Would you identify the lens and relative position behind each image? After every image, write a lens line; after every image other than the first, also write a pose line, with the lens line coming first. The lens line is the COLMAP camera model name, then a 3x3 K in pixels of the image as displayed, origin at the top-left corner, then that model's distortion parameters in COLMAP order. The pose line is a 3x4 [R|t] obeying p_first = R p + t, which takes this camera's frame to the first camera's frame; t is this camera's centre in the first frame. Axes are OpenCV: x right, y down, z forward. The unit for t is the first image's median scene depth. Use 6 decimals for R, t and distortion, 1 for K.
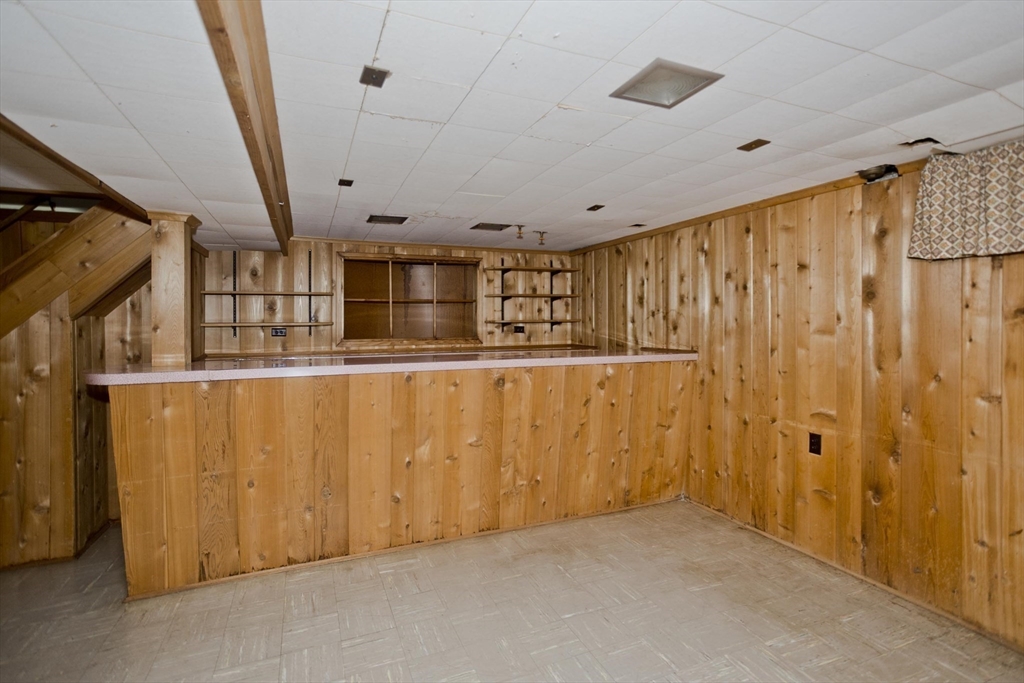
lens RADIAL K [[496.1, 0, 514.0], [0, 496.1, 324.5], [0, 0, 1]] dist [-0.047780, 0.024760]
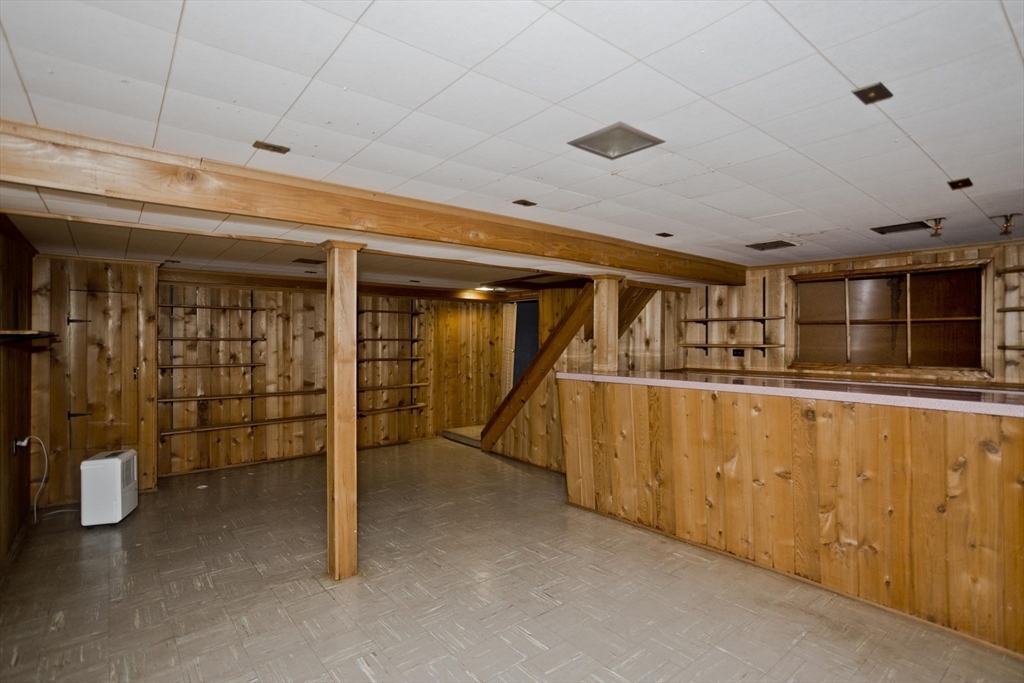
lens RADIAL K [[517.3, 0, 513.5], [0, 517.3, 338.0], [0, 0, 1]] dist [-0.066045, 0.040056]
pose [[0.275533, 0.000144, -0.961292, 0.705418], [-0.014558, 0.999886, -0.004023, -0.009608], [0.961181, 0.015103, 0.275503, 0.231720]]
